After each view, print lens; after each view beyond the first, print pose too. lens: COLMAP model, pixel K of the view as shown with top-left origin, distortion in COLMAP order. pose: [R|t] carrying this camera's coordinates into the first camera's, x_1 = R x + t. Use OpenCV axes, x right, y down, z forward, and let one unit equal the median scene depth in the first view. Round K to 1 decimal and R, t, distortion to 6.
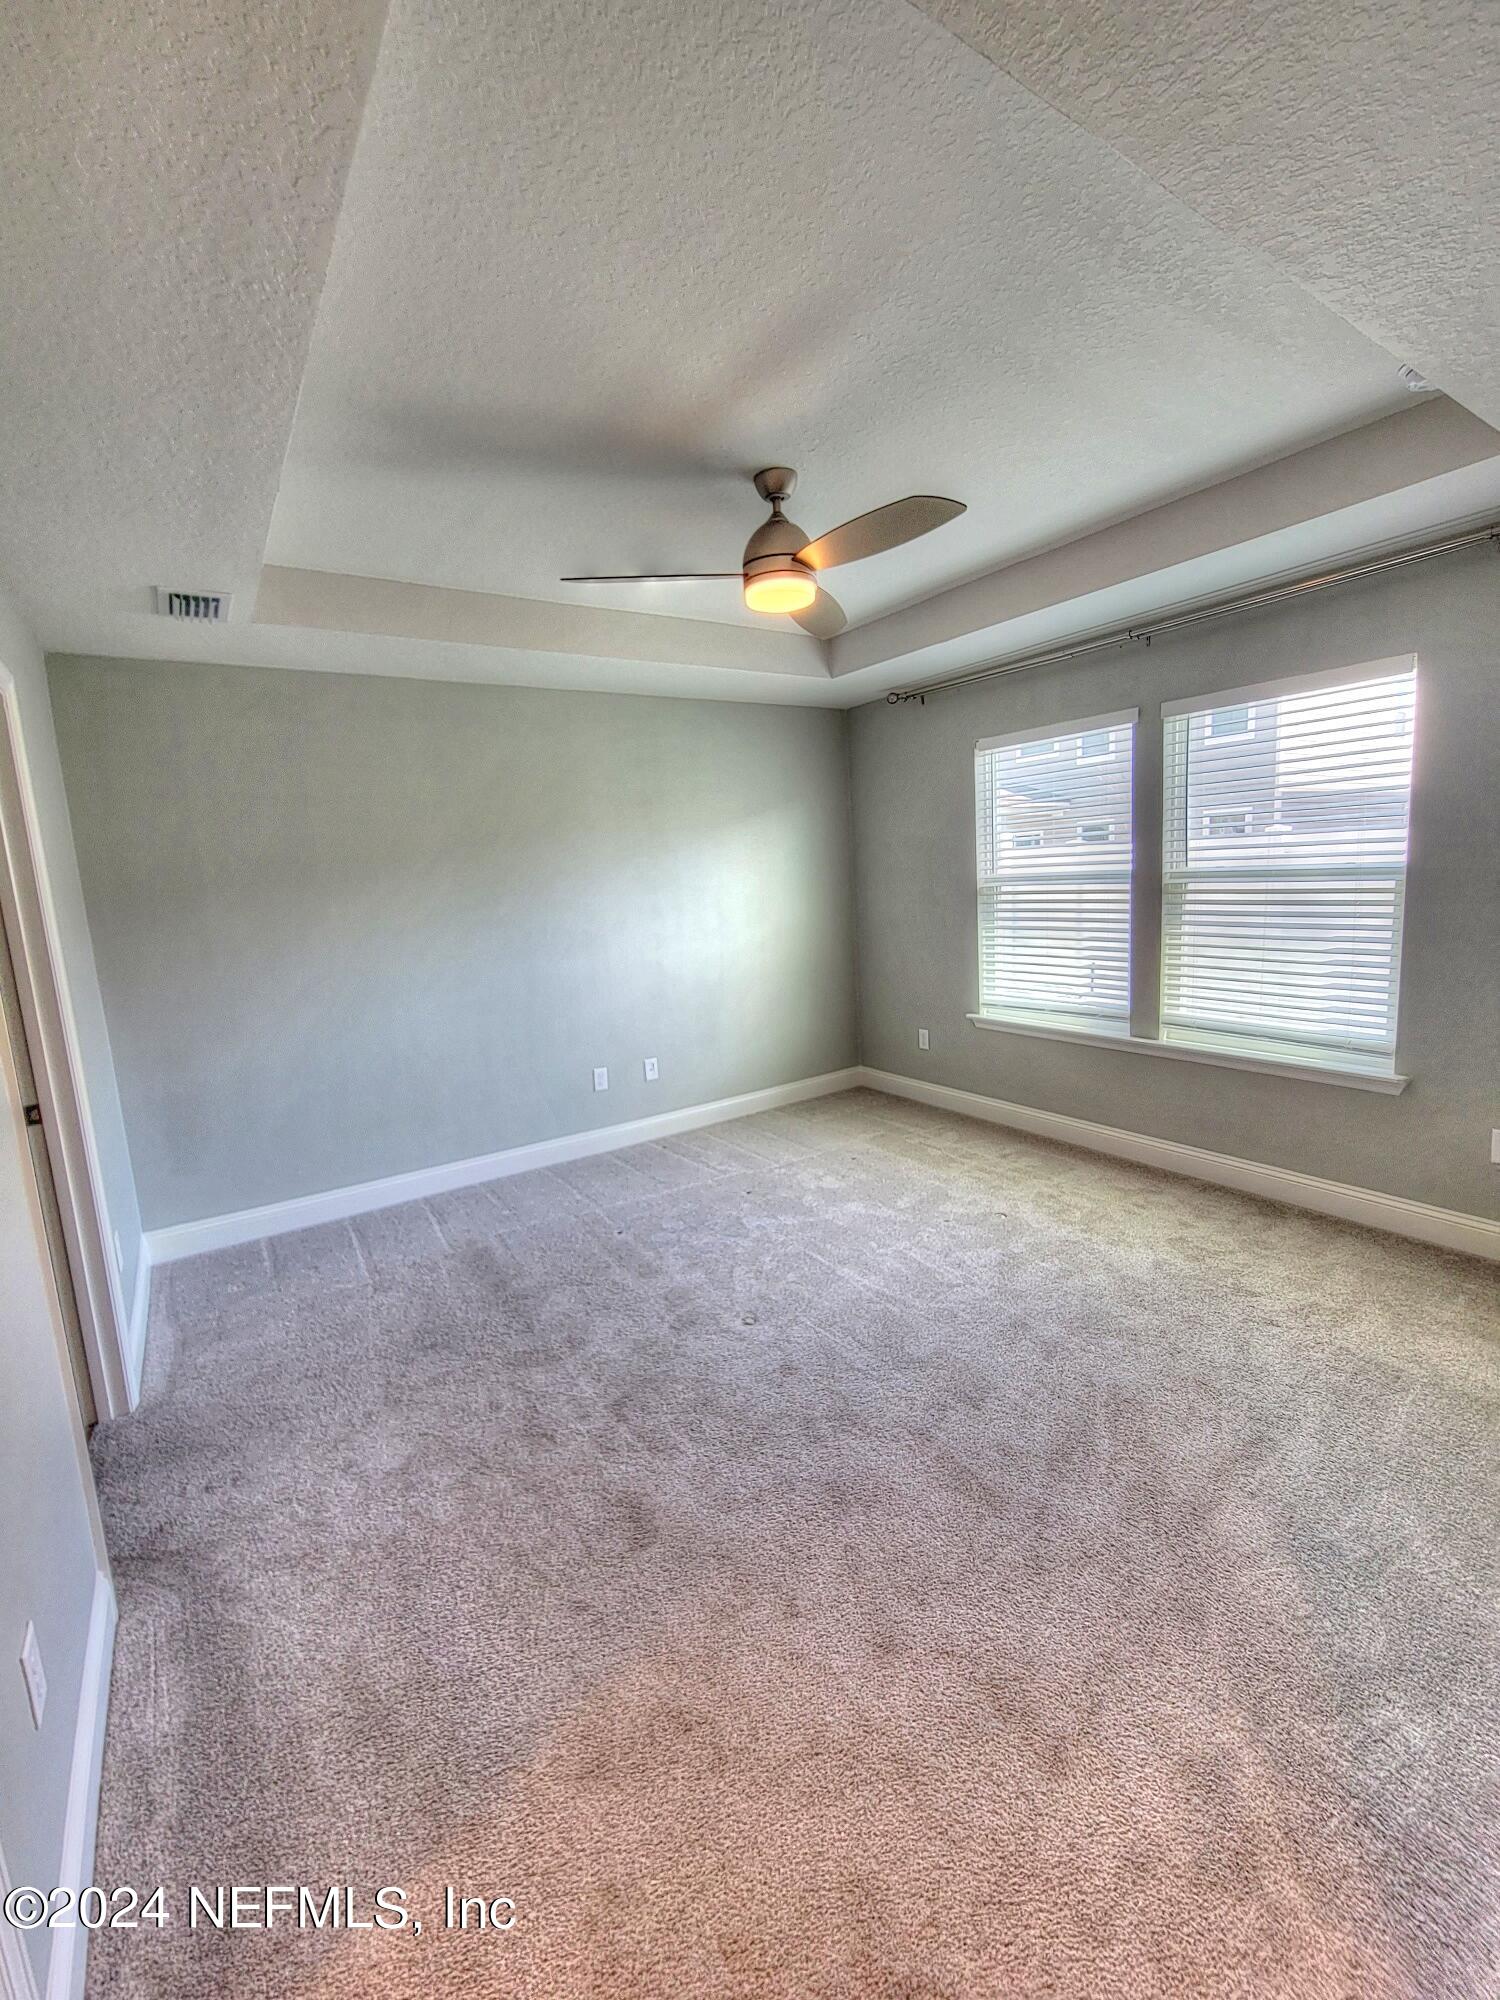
lens RADIAL K [[823.3, 0, 738.1], [0, 823.3, 994.3], [0, 0, 1]] dist [0.000251, 0.000178]
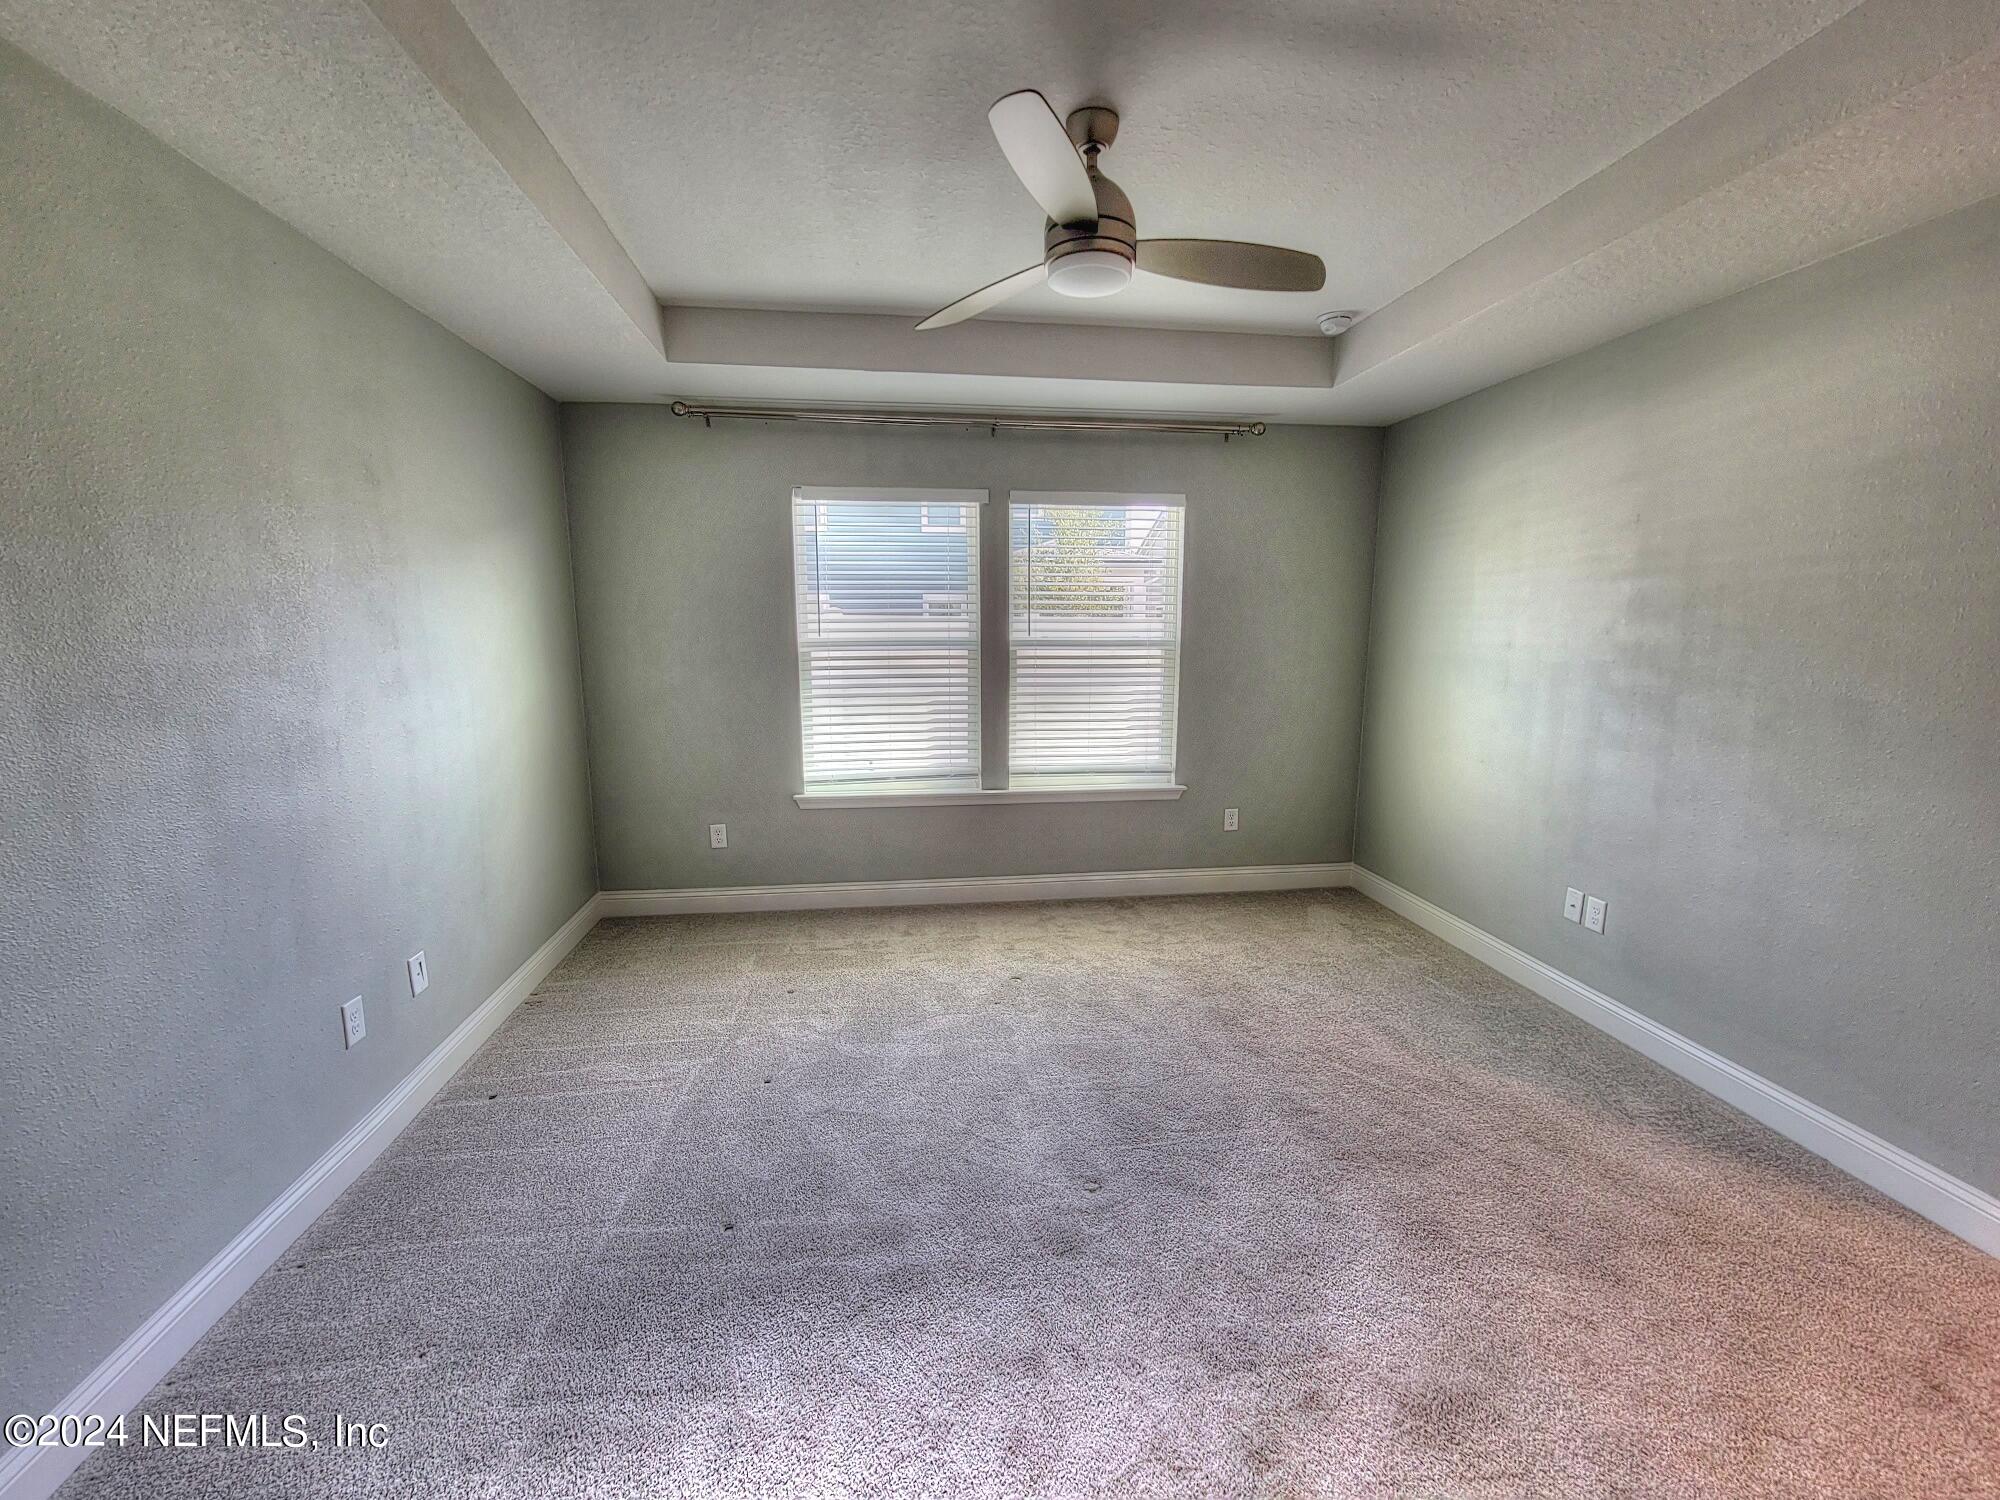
lens RADIAL K [[823.3, 0, 995.2], [0, 823.3, 759.9], [0, 0, 1]] dist [0.000251, 0.000178]
pose [[0.447731, -0.092879, 0.889331, -0.494380], [0.109970, 0.992760, 0.048316, -0.040185], [-0.887380, 0.076167, 0.454703, 0.493692]]
